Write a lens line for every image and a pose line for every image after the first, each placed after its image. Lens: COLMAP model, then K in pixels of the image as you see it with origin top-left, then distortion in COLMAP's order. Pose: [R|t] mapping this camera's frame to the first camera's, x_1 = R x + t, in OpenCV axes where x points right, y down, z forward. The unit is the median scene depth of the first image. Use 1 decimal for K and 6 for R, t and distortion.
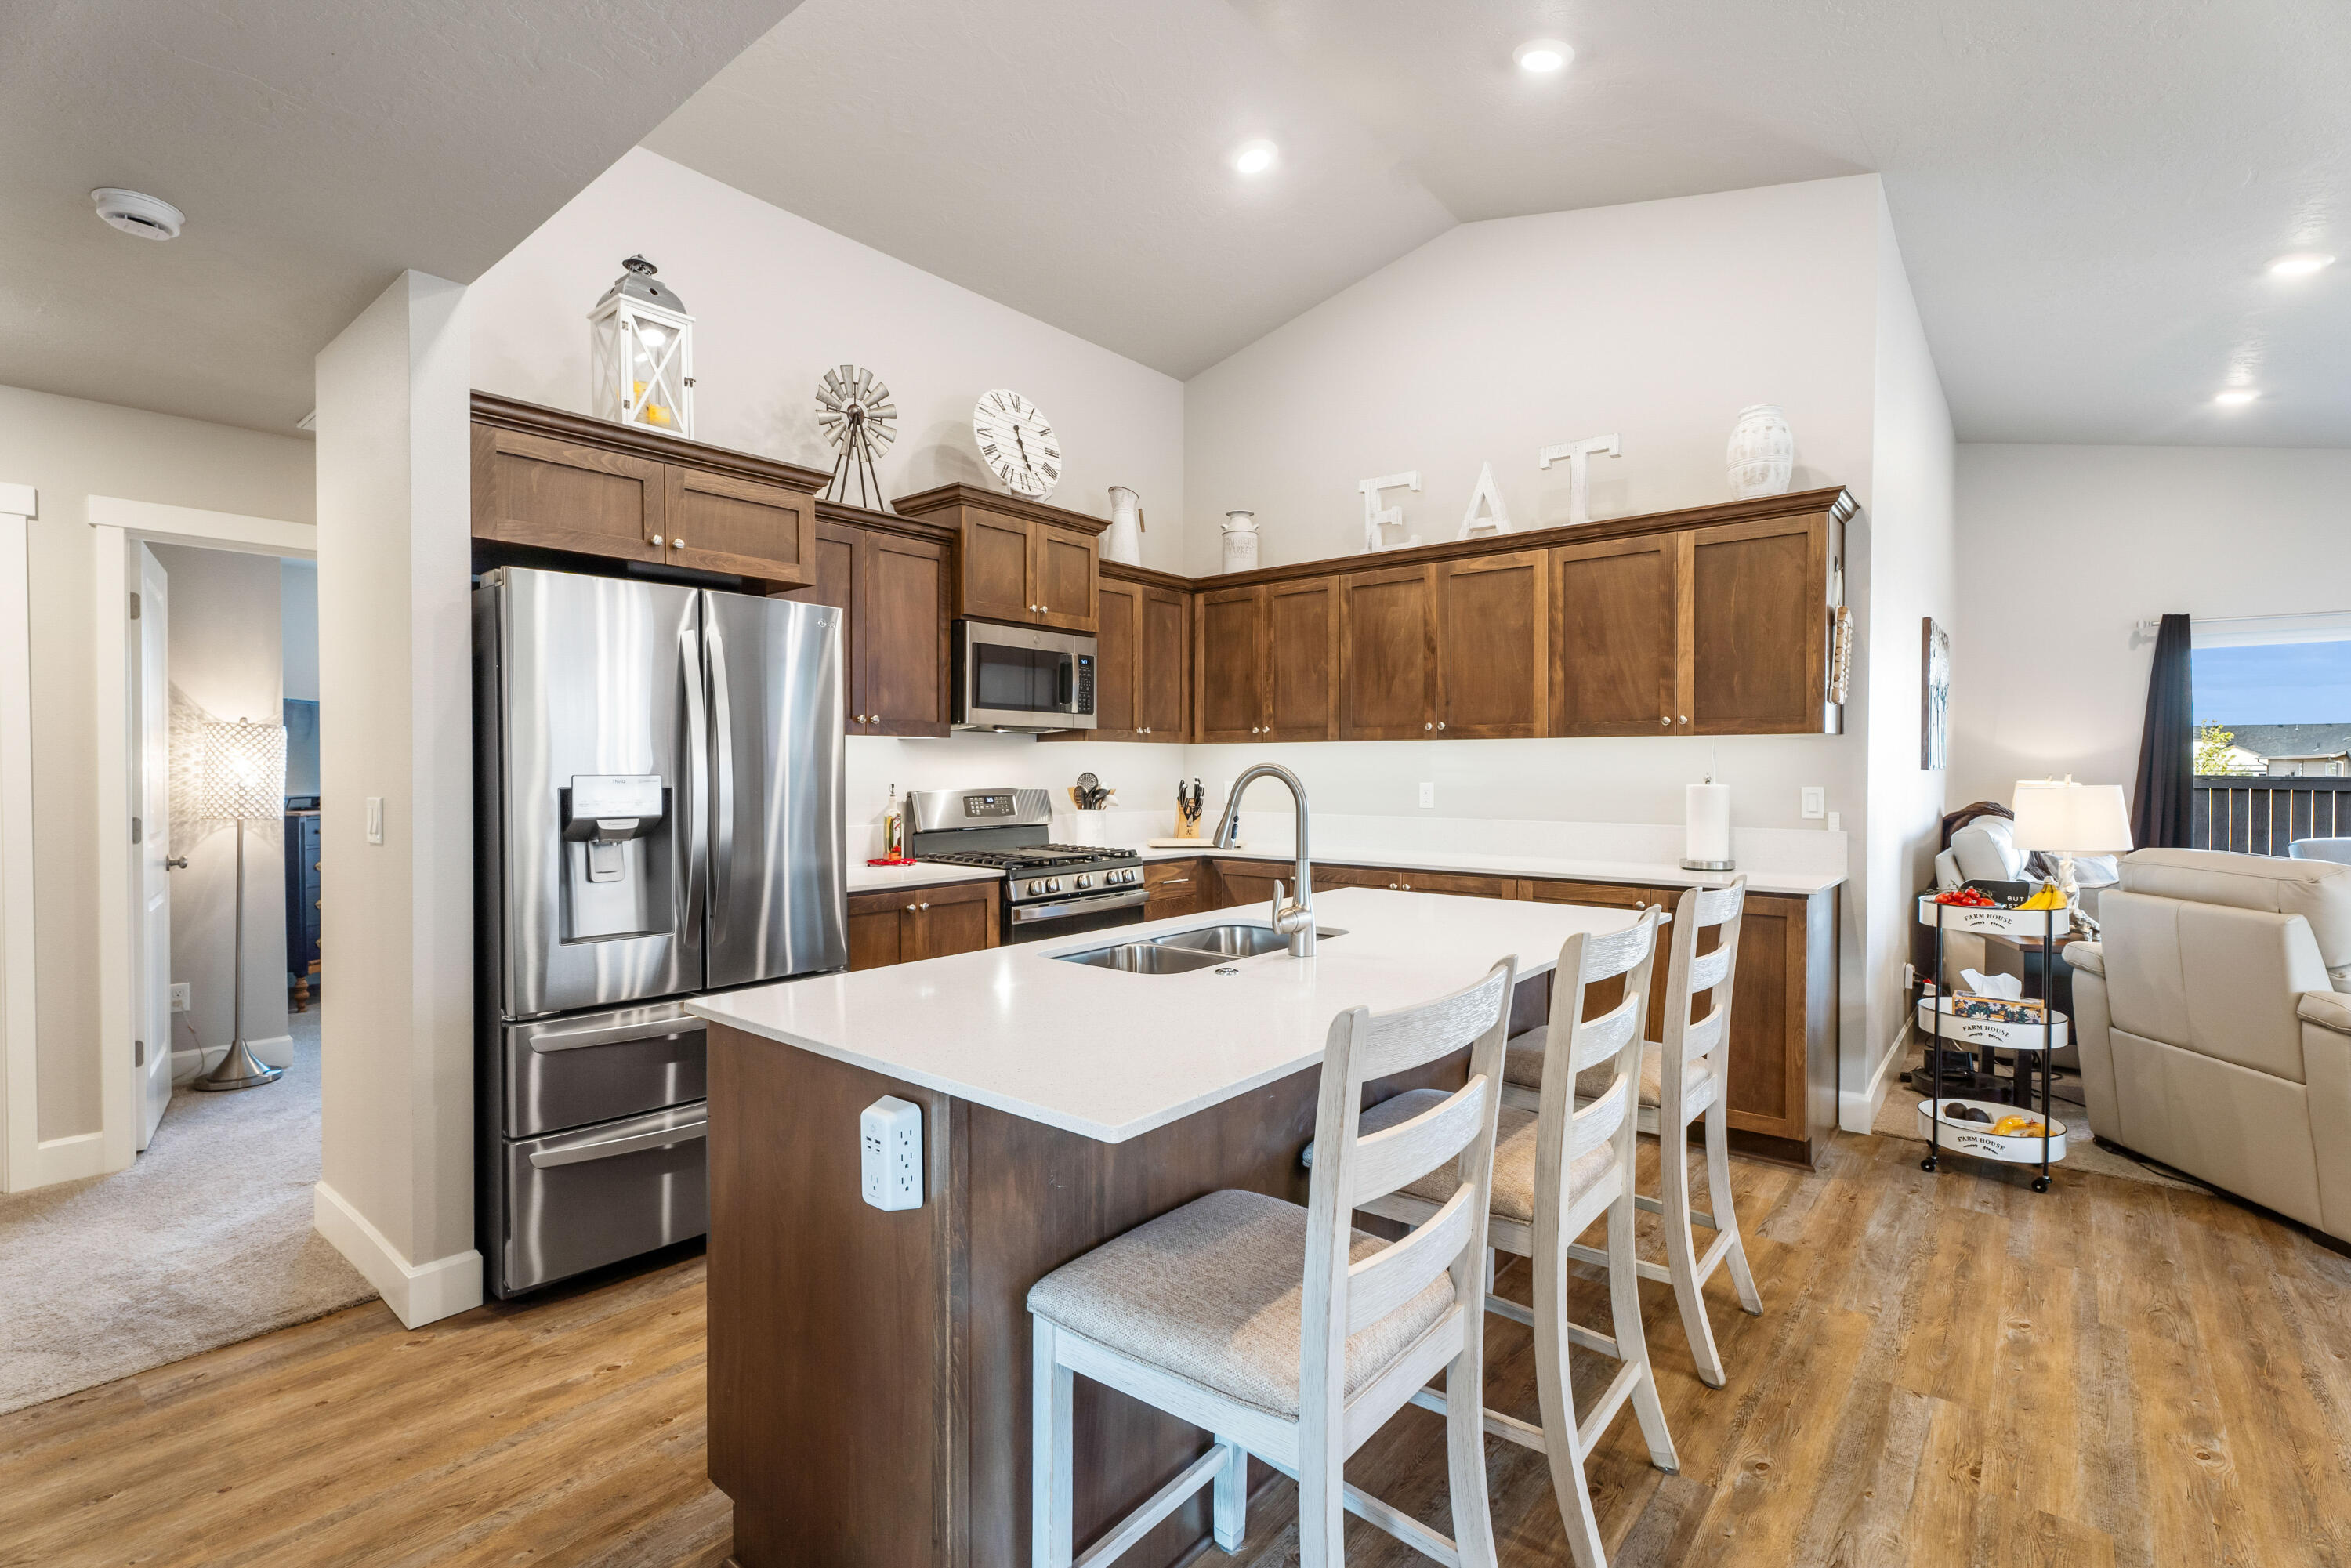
lens RADIAL K [[1050.0, 0, 1175.7], [0, 1050.0, 775.9], [0, 0, 1]] dist [0.005729, 0.000491]
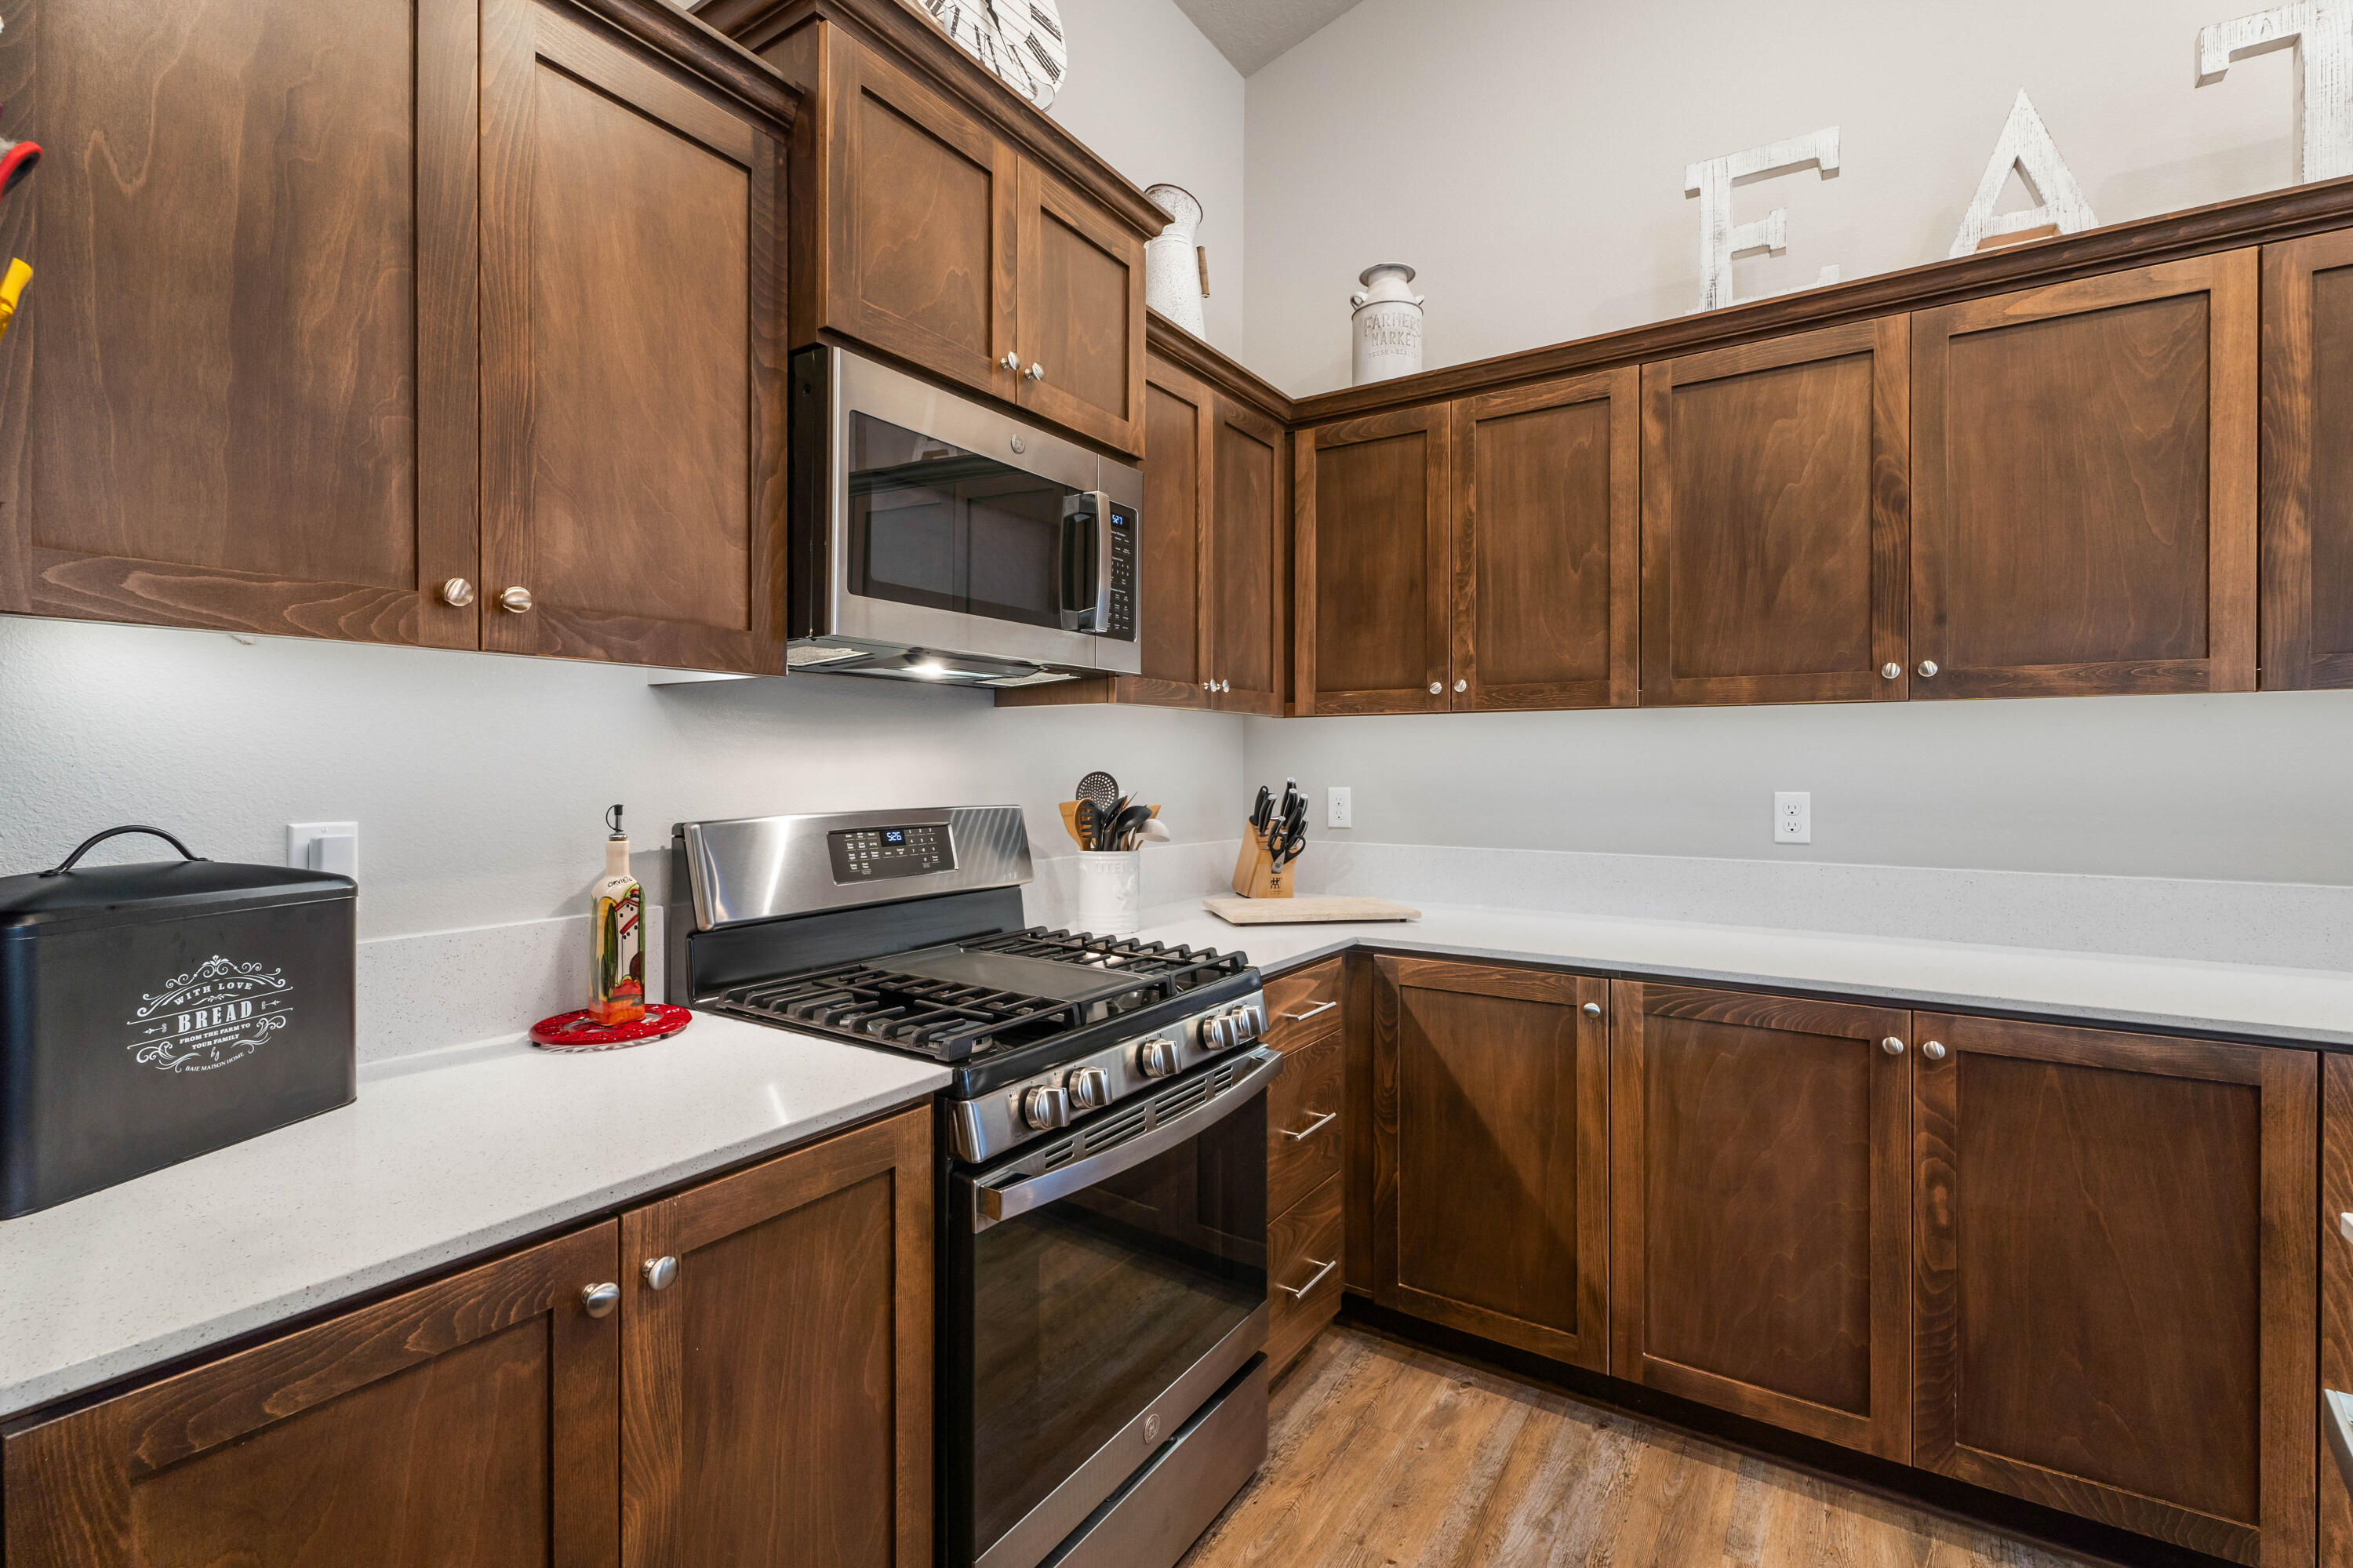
lens RADIAL K [[1051.0, 0, 1224.1], [0, 1051.0, 765.0], [0, 0, 1]] dist [0.005729, 0.000491]
pose [[0.989531, -0.000122, 0.144318, -0.109345], [0.001148, 0.999975, -0.007023, -0.003274], [-0.144314, 0.007115, 0.989506, 0.575817]]
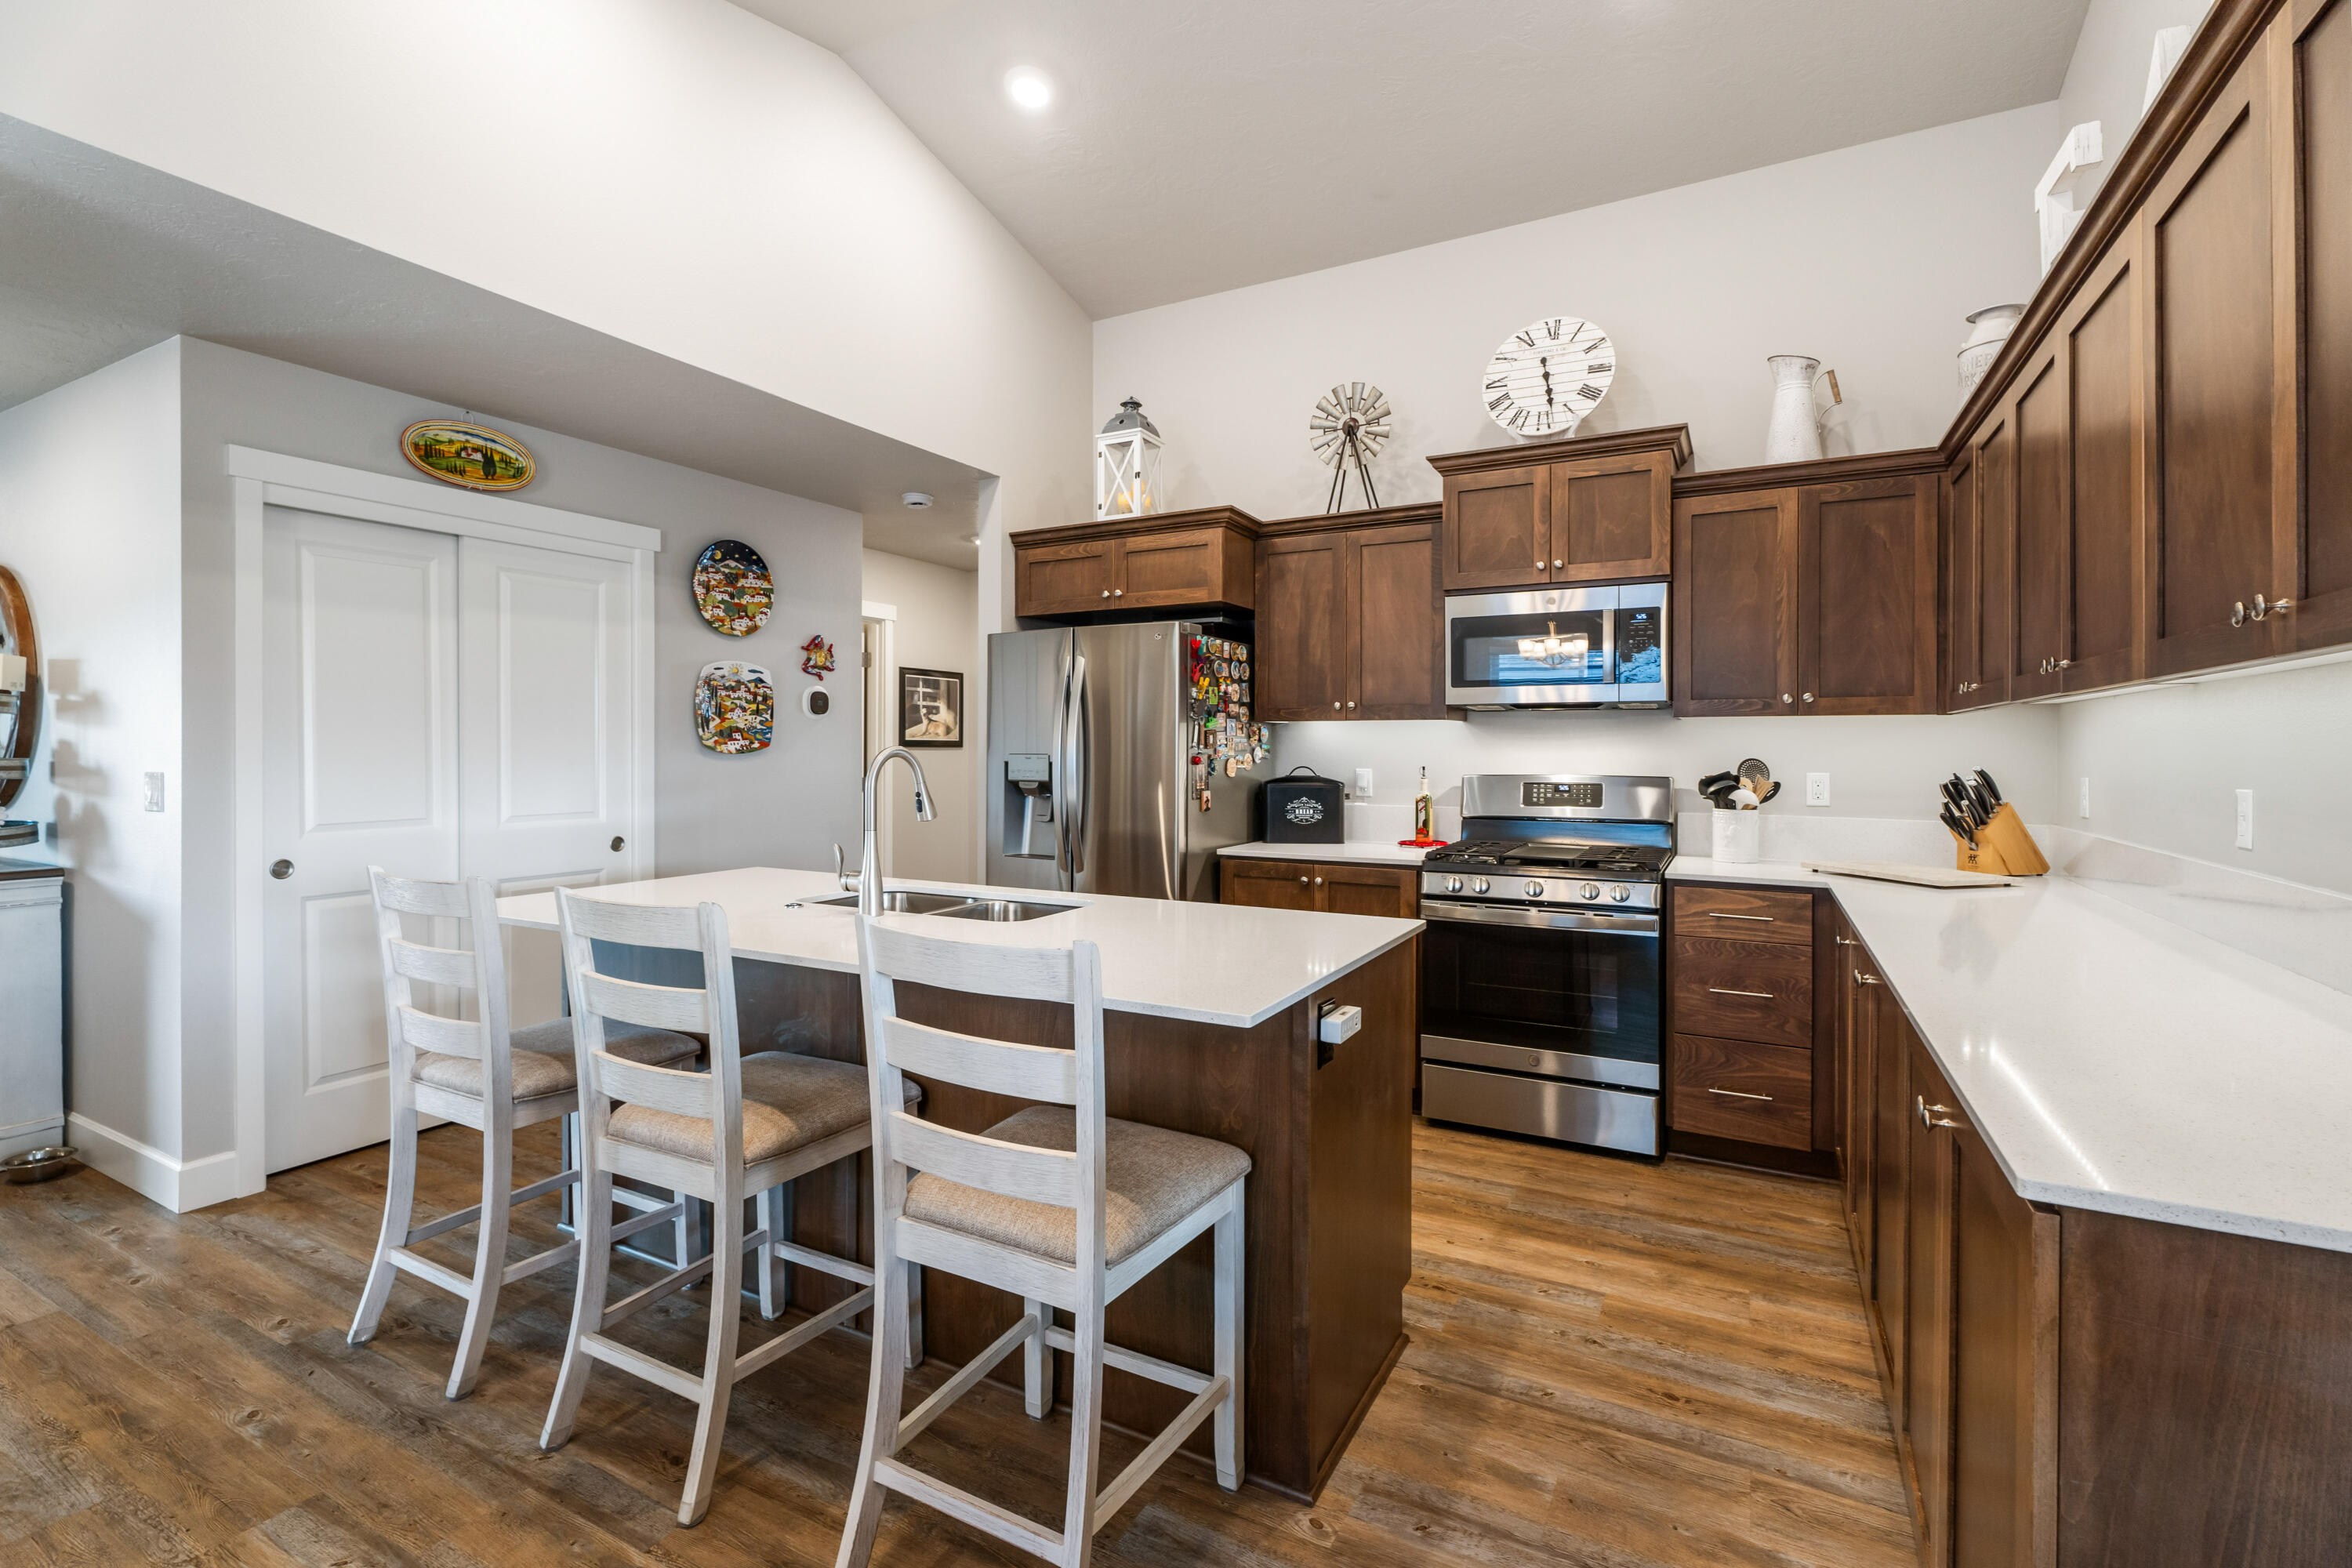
lens RADIAL K [[1050.5, 0, 1142.8], [0, 1050.5, 746.2], [0, 0, 1]] dist [0.005729, 0.000491]
pose [[0.203697, -0.004675, -0.979023, 0.619843], [-0.013575, 0.999879, -0.007599, -0.001053], [0.978940, 0.014839, 0.203609, 0.493505]]
